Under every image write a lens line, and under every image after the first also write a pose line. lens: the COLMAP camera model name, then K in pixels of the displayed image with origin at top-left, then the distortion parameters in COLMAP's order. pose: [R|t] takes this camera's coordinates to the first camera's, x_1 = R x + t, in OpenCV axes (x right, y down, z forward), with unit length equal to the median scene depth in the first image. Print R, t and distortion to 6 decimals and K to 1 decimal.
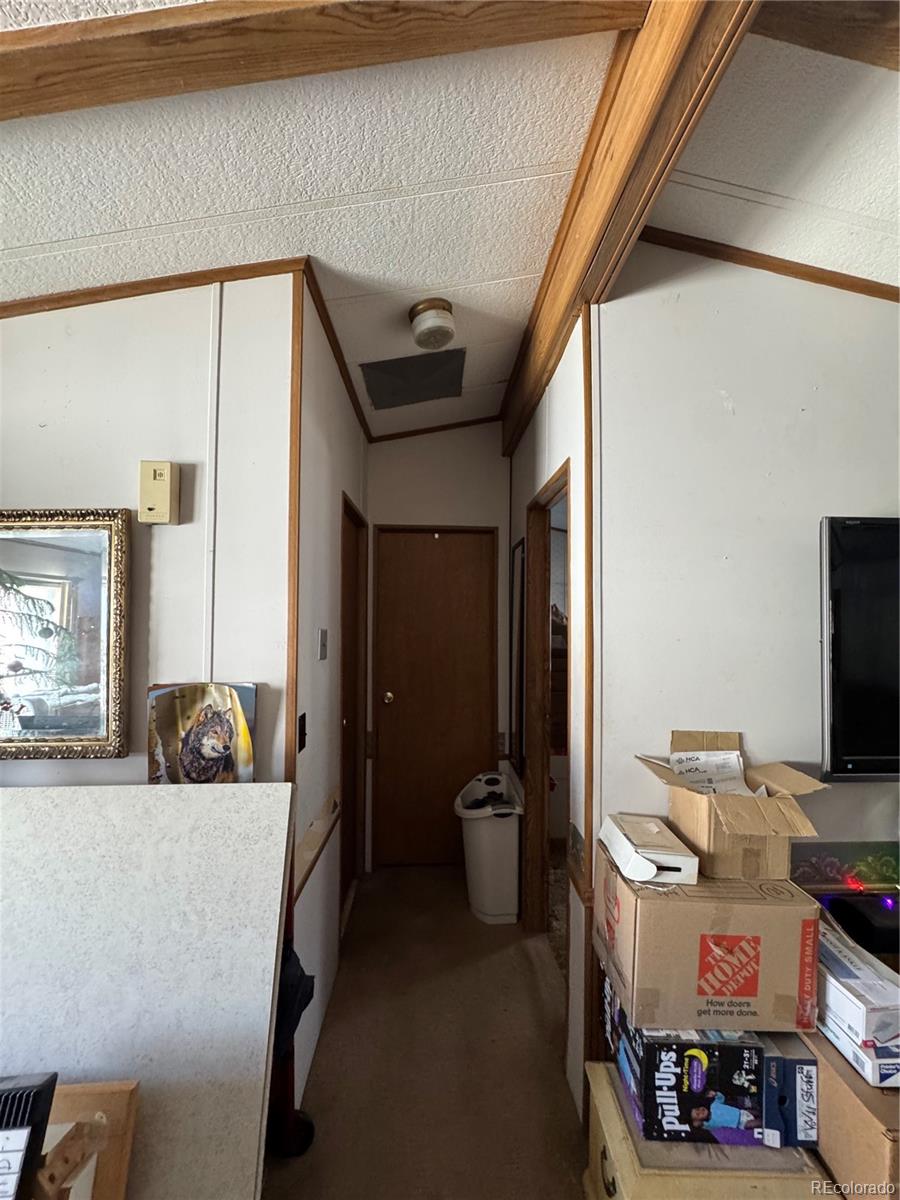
lens RADIAL K [[482.6, 0, 450.6], [0, 482.6, 598.8], [0, 0, 1]] dist [-0.007321, 0.000518]
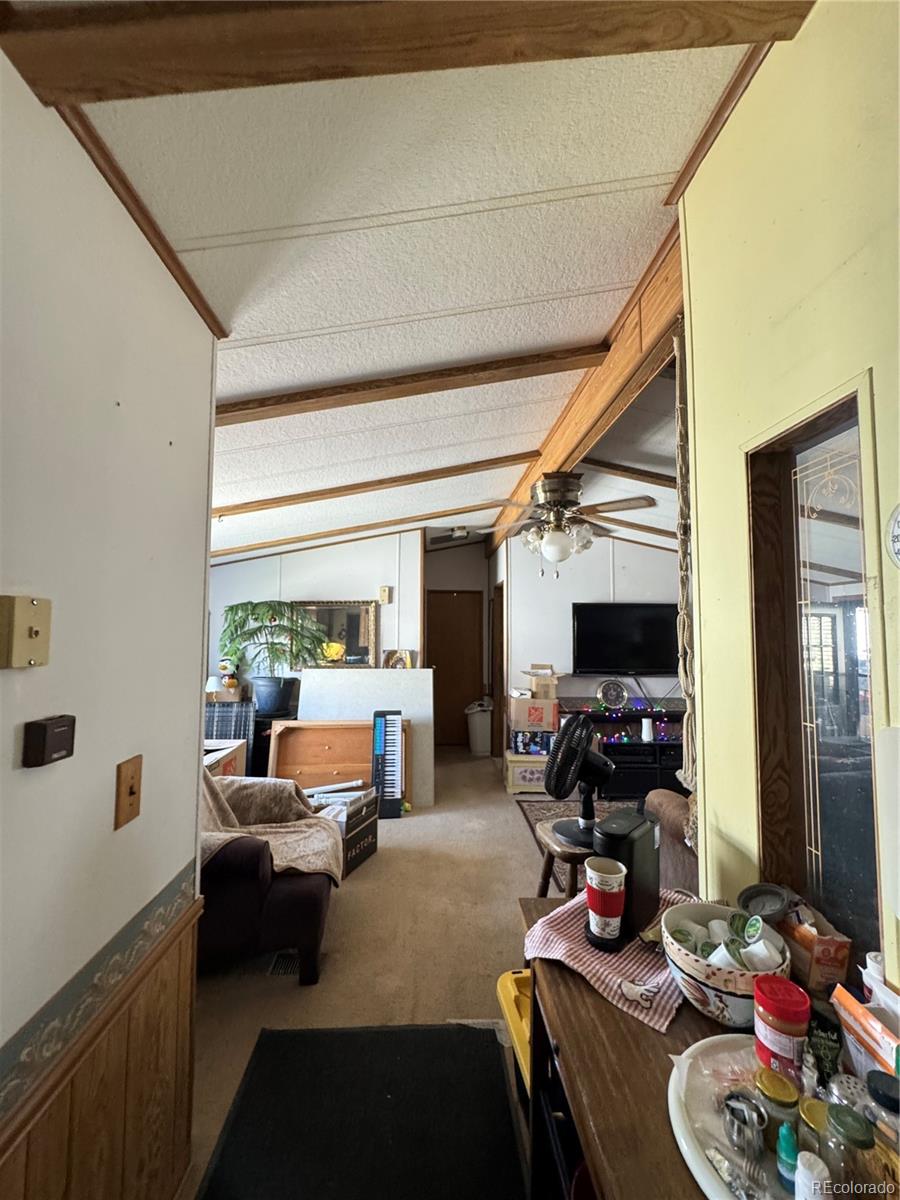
lens RADIAL K [[482.6, 0, 450.6], [0, 482.6, 598.8], [0, 0, 1]] dist [-0.007321, 0.000518]
pose [[0.999902, 0.001447, 0.013904, -0.169758], [-0.000931, 0.999314, -0.037025, -0.063676], [-0.013948, 0.037009, 0.999218, -2.497222]]
